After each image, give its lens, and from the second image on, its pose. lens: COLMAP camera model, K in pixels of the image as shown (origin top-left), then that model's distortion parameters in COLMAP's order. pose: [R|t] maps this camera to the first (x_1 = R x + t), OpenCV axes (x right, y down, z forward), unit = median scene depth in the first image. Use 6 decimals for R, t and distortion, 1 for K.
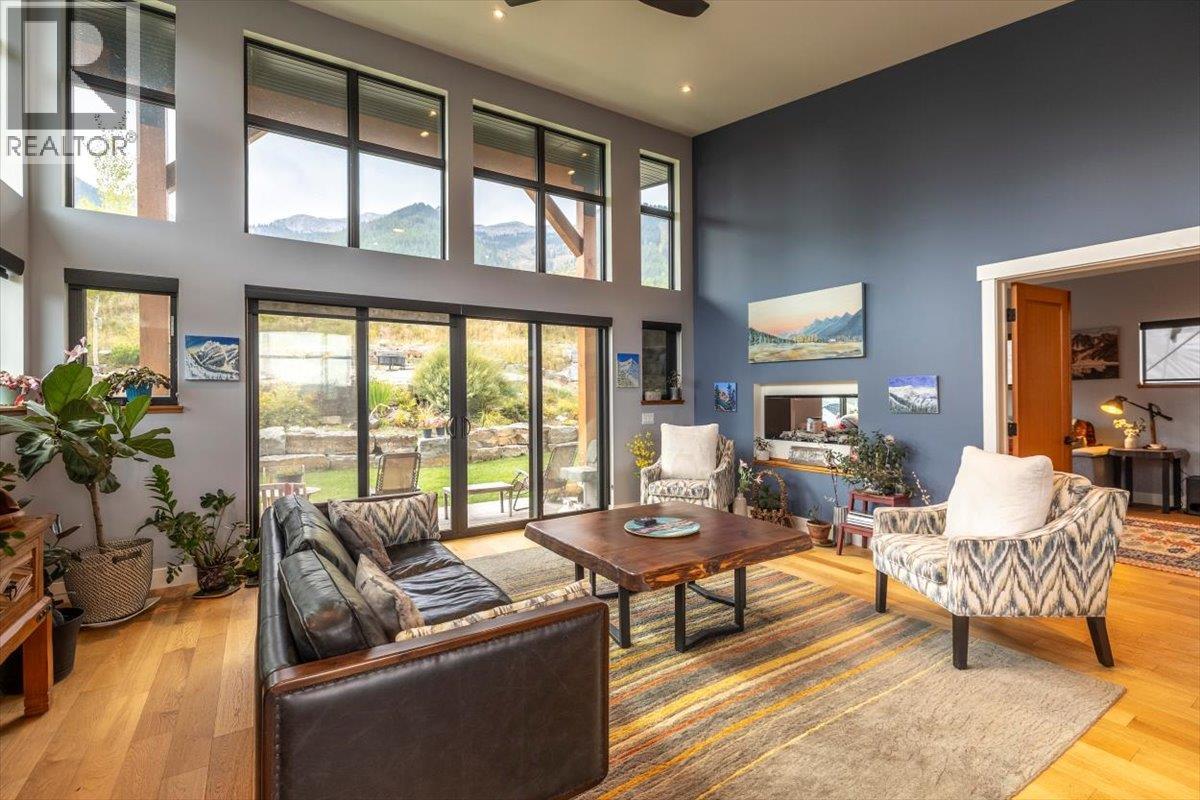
lens RADIAL K [[536.6, 0, 603.2], [0, 536.6, 394.2], [0, 0, 1]] dist [-0.001512, 0.000322]
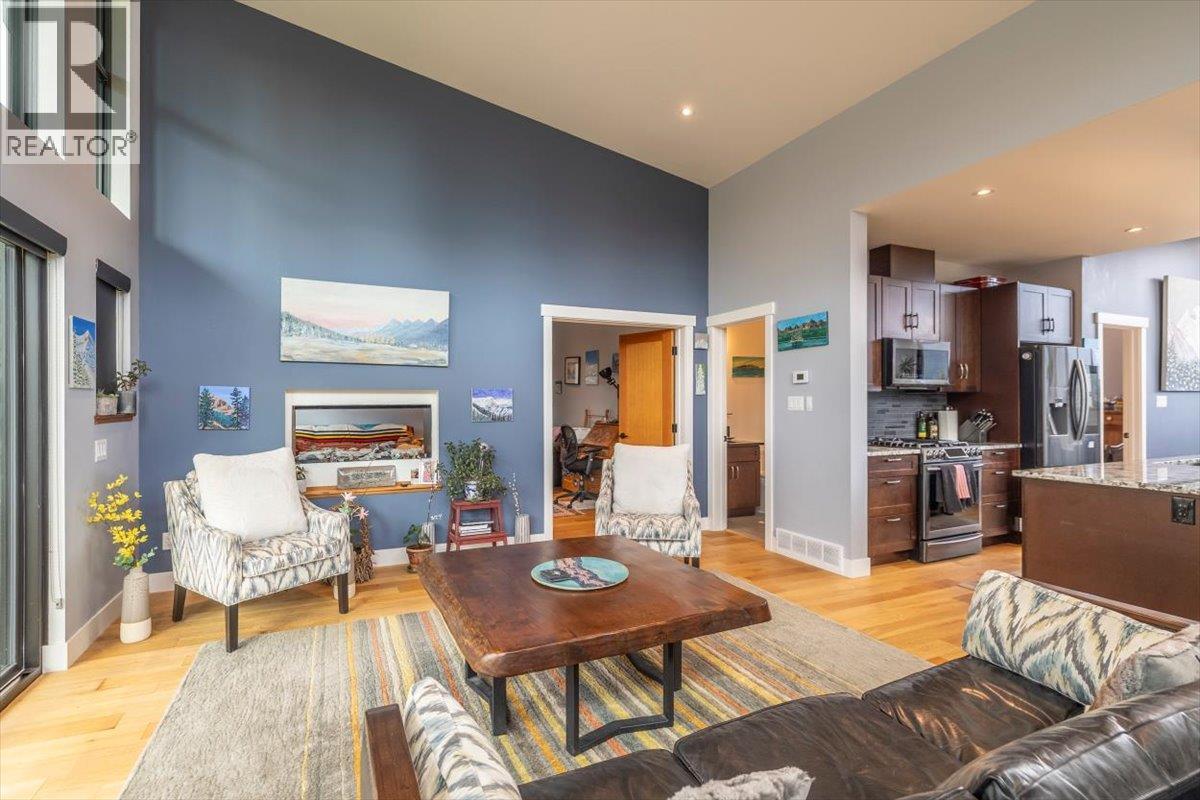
lens RADIAL K [[536.6, 0, 574.8], [0, 536.6, 402.9], [0, 0, 1]] dist [-0.001512, 0.000322]
pose [[0.160445, 0.010210, 0.986992, -0.438205], [-0.000857, 0.999948, -0.010205, 0.006498], [-0.987044, 0.000791, 0.160446, 0.583025]]
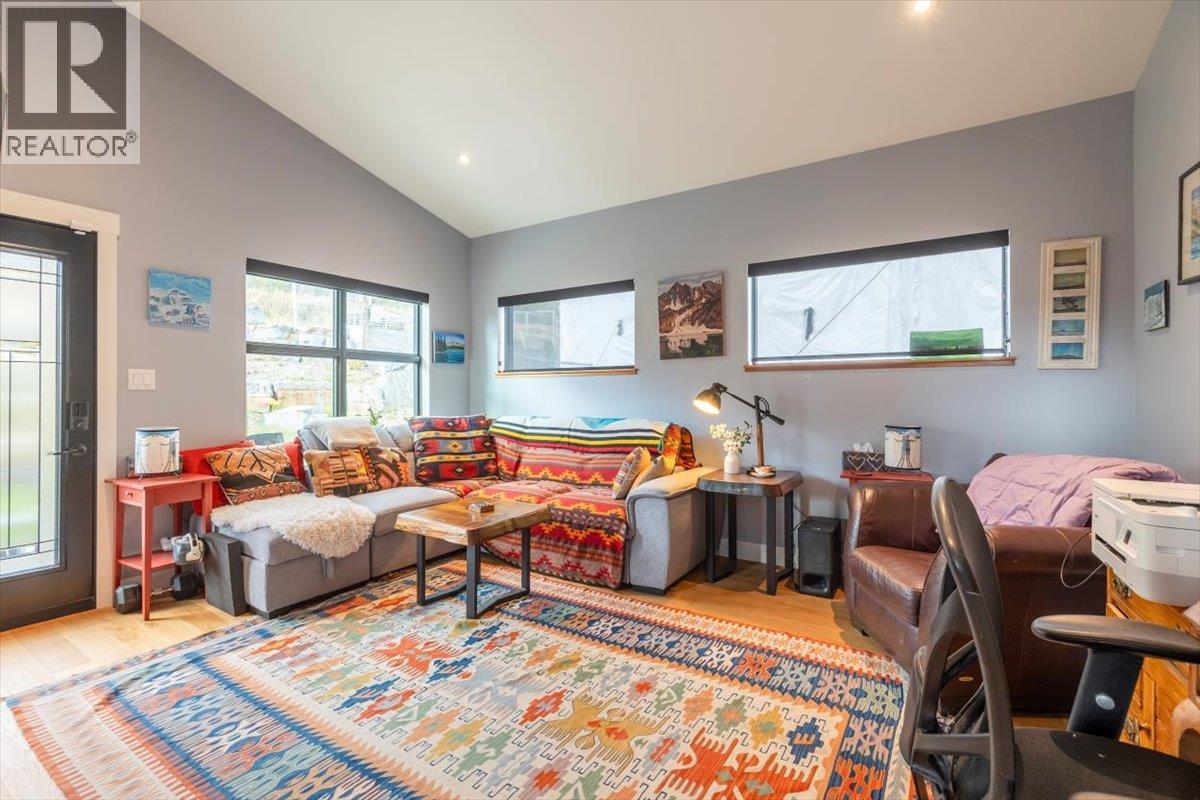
lens RADIAL K [[536.6, 0, 601.0], [0, 536.6, 394.8], [0, 0, 1]] dist [-0.001512, 0.000322]
pose [[0.916801, -0.000757, 0.399343, 0.808837], [-0.002012, 0.999977, 0.006514, 0.015232], [-0.399338, -0.006776, 0.916779, 0.678868]]
